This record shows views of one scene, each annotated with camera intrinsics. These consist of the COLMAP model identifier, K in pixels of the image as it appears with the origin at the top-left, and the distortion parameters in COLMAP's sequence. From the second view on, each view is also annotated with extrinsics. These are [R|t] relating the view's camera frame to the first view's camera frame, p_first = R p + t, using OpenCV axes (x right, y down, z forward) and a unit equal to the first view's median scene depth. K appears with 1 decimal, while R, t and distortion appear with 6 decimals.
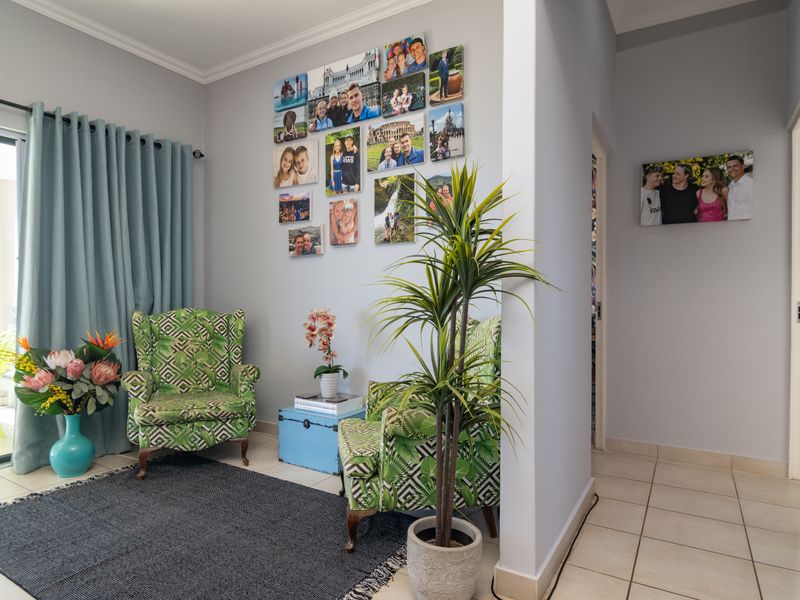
lens RADIAL K [[480.1, 0, 400.0], [0, 480.1, 300.0], [0, 0, 1]] dist [-0.000061, -0.002410]
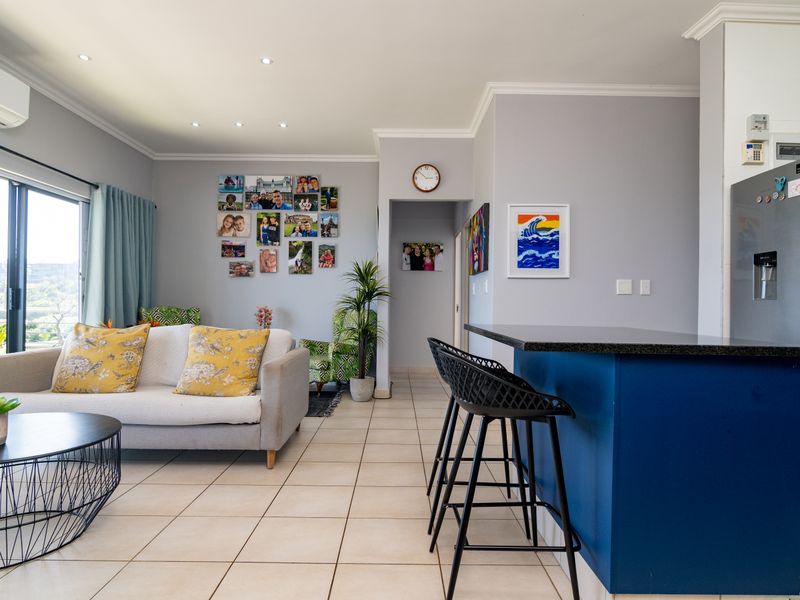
lens RADIAL K [[480.1, 0, 400.0], [0, 480.1, 300.0], [0, 0, 1]] dist [-0.000061, -0.002410]
pose [[0.852169, 0.013333, 0.523097, -0.687820], [-0.008516, 0.999896, -0.011612, 0.010887], [-0.523198, 0.005440, 0.852194, -0.916605]]
